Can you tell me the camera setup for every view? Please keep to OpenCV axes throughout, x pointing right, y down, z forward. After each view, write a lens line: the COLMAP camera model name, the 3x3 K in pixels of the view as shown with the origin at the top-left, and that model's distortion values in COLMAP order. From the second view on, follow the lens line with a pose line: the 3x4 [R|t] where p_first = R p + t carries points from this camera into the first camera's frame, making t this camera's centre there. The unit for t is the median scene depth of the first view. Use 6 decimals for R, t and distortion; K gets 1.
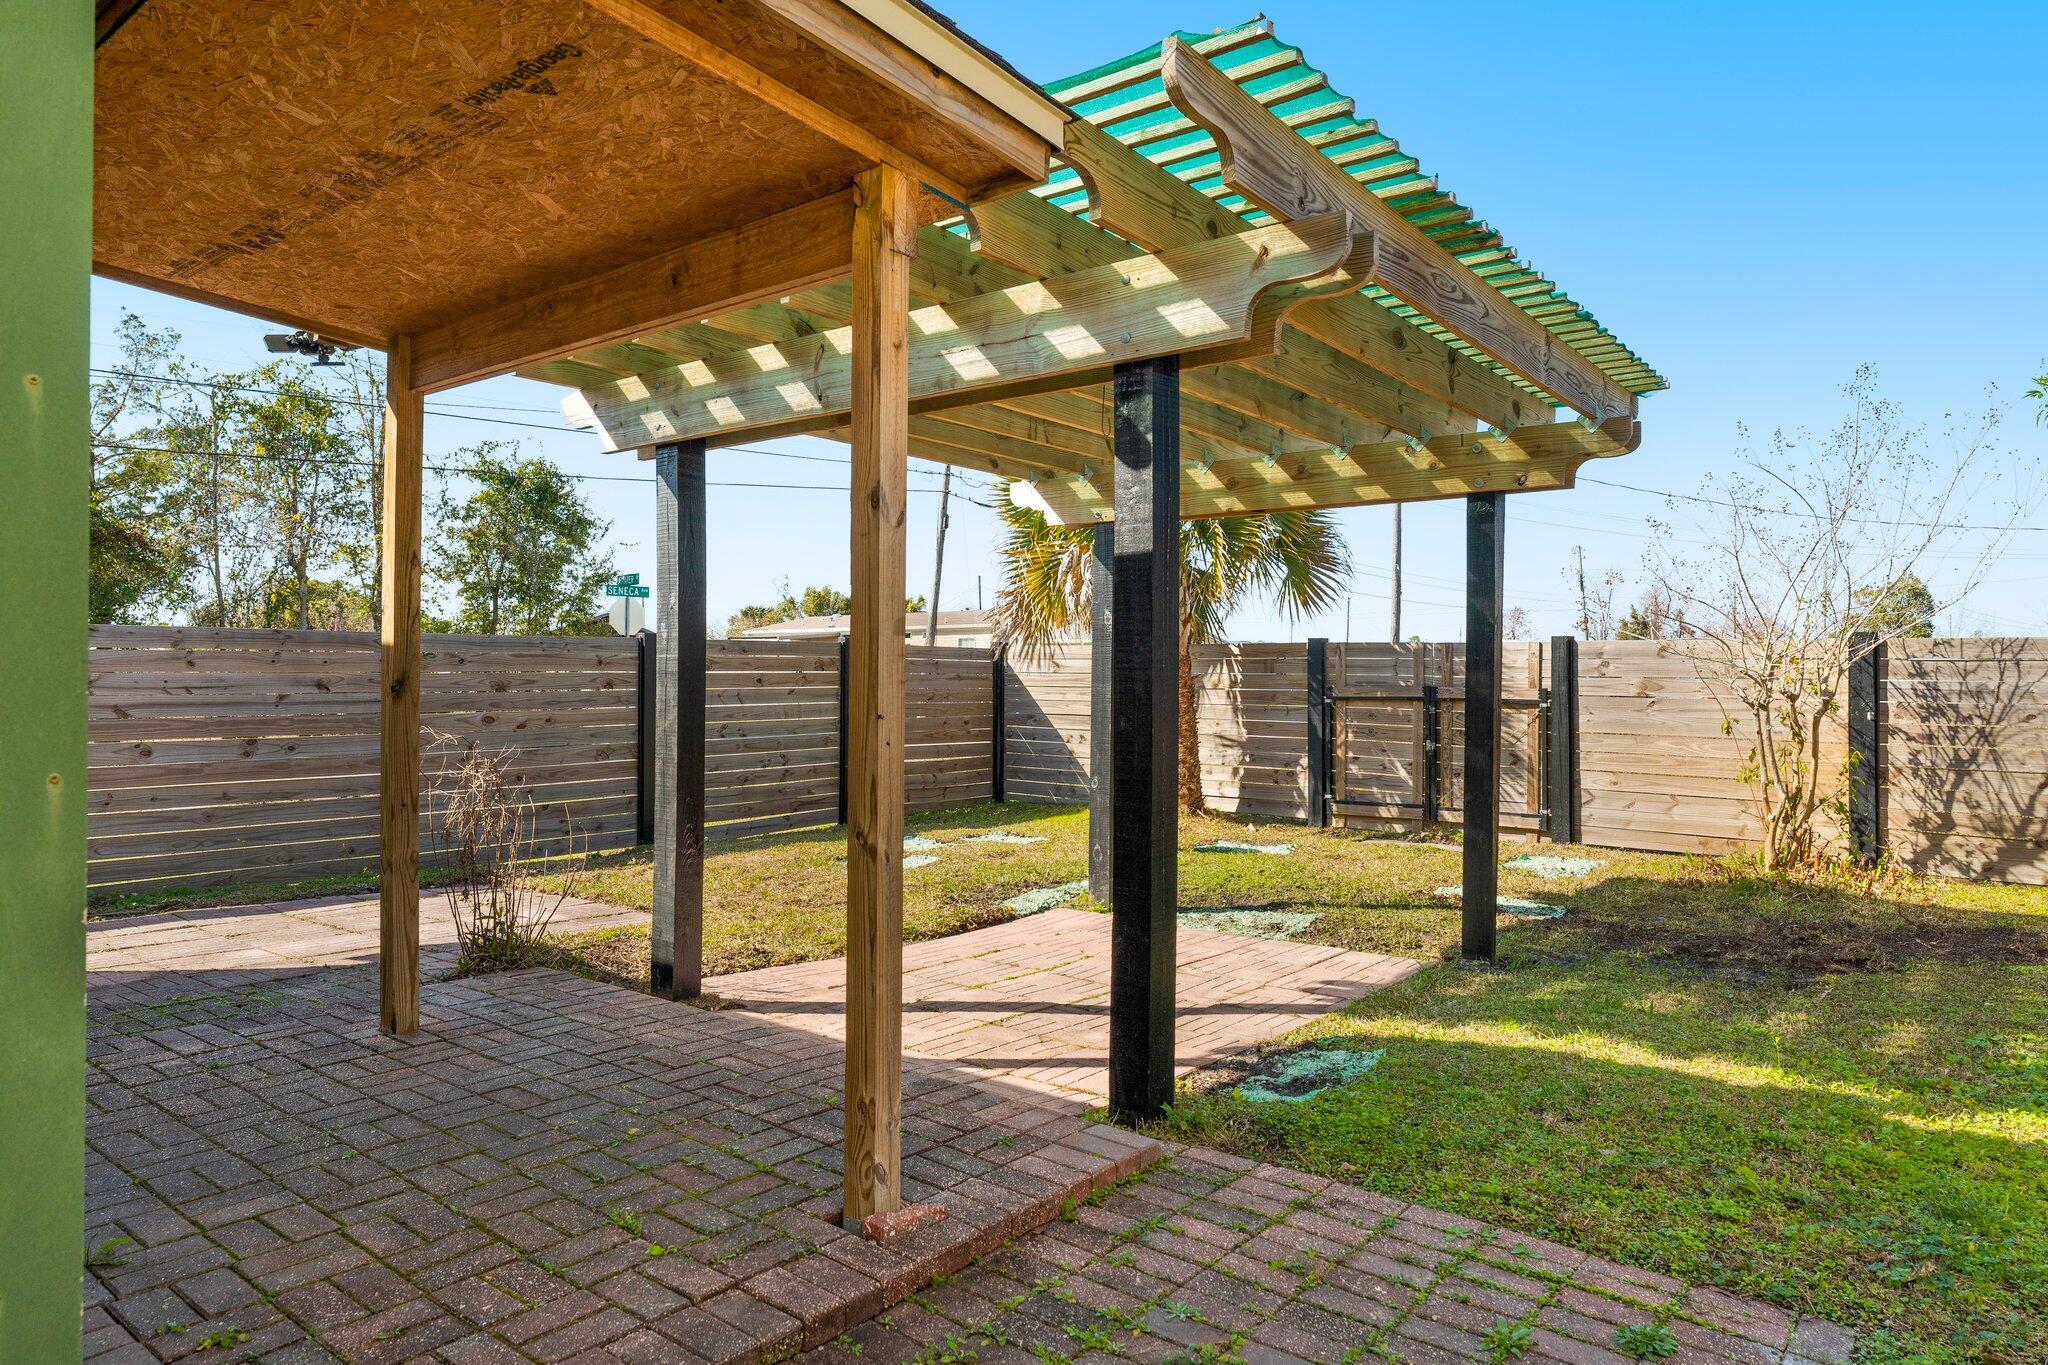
lens RADIAL K [[1295.6, 0, 1026.9], [0, 1295.6, 673.3], [0, 0, 1]] dist [-0.006874, -0.004566]
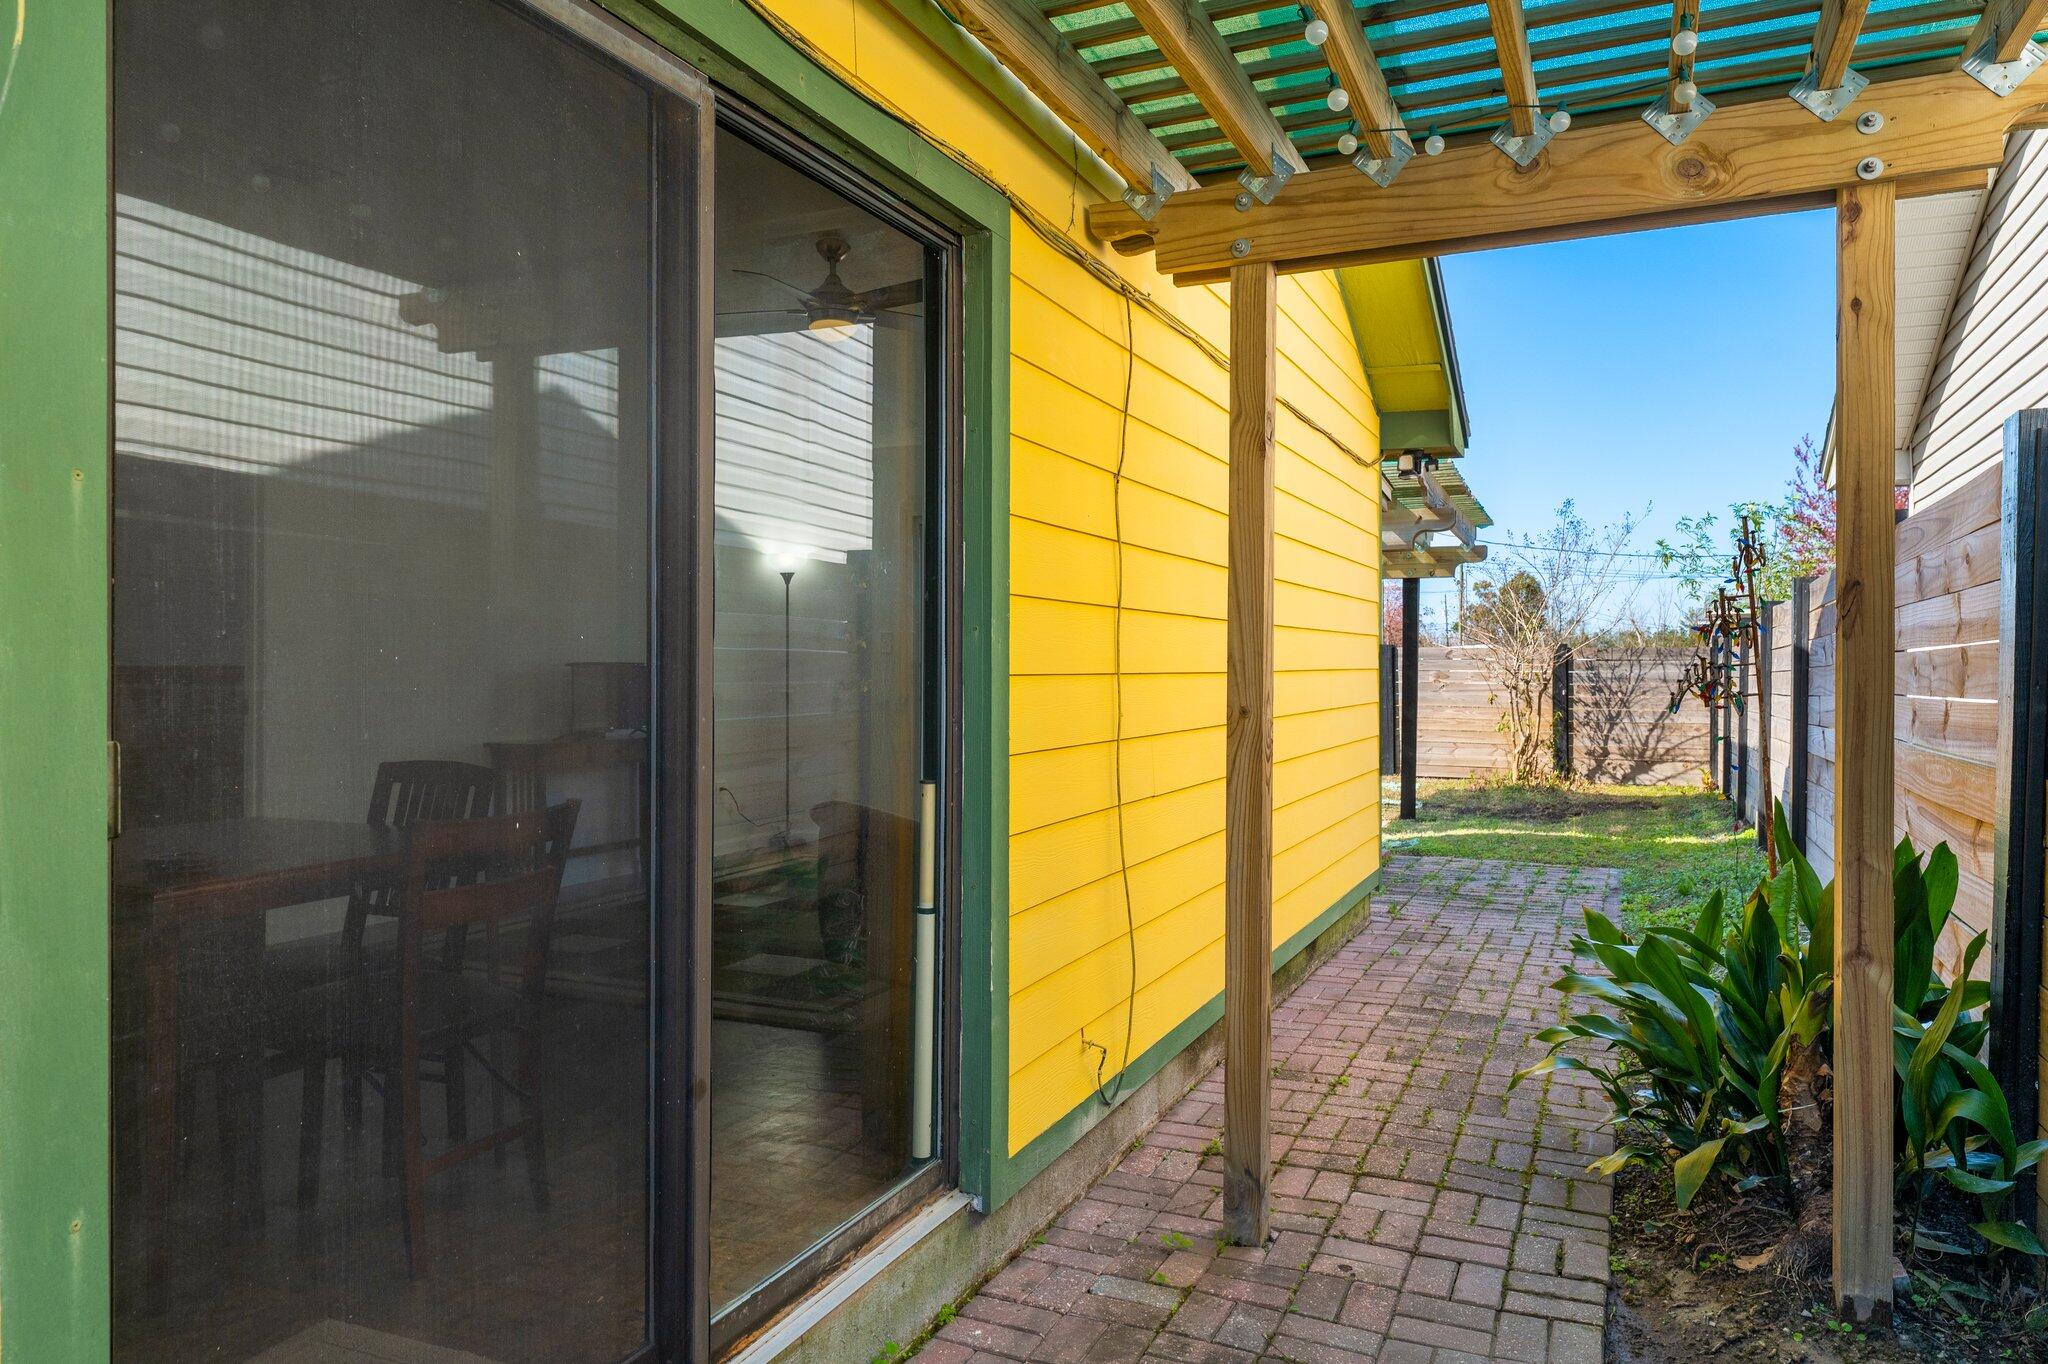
lens RADIAL K [[1336.0, 0, 1019.3], [0, 1336.0, 670.9], [0, 0, 1]] dist [0.001388, -0.000777]
pose [[0.970642, -0.005763, 0.240461, -0.506280], [0.005179, 0.999982, 0.003059, -0.005385], [-0.240474, -0.001724, 0.970654, -0.586231]]
